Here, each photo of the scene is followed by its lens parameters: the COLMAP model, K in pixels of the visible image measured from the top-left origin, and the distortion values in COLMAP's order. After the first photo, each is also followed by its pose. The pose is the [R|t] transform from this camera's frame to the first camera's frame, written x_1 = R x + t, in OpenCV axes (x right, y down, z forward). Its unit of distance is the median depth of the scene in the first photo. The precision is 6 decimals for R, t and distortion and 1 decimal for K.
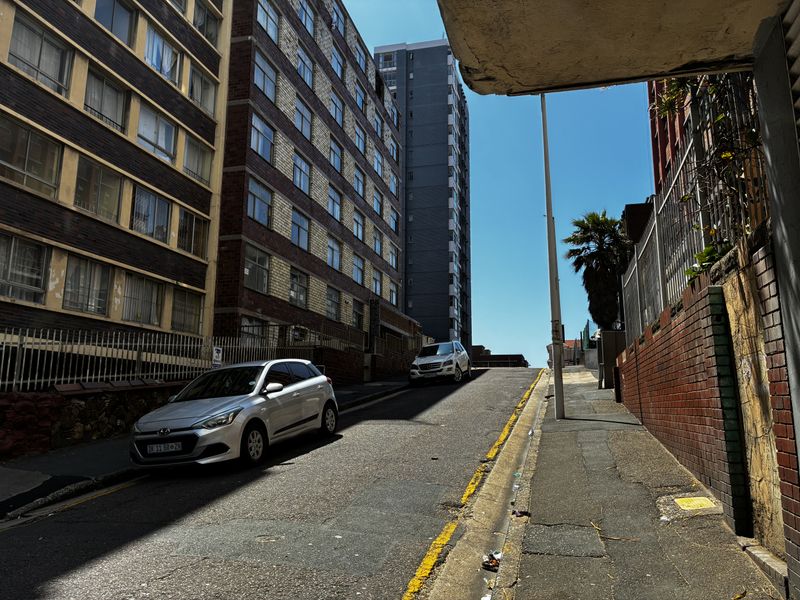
lens RADIAL K [[615.5, 0, 399.5], [0, 615.5, 288.5], [0, 0, 1]] dist [0.028157, -0.003327]
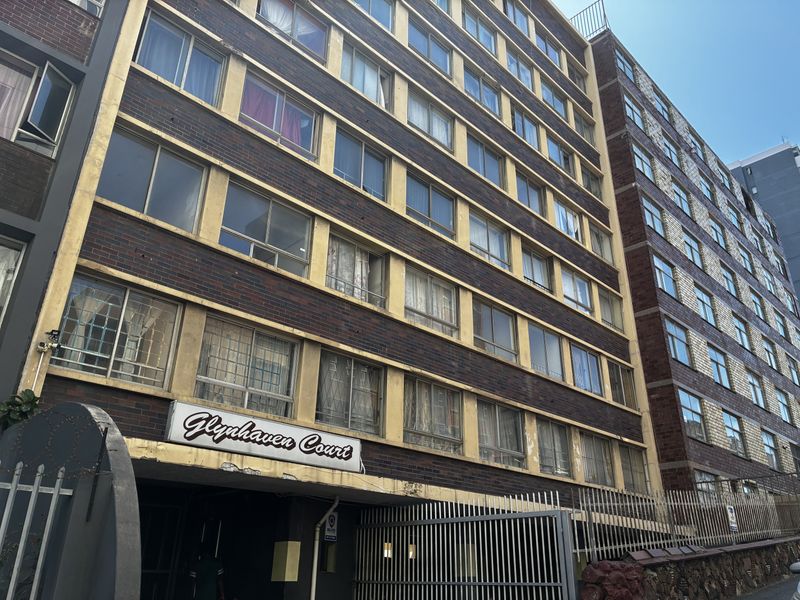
lens RADIAL K [[615.5, 0, 399.5], [0, 615.5, 288.5], [0, 0, 1]] dist [0.028157, -0.003327]
pose [[0.874226, -0.208240, -0.438595, -0.179453], [0.090543, 0.957429, -0.274101, 0.000601], [0.477003, 0.199915, 0.855864, -0.015915]]
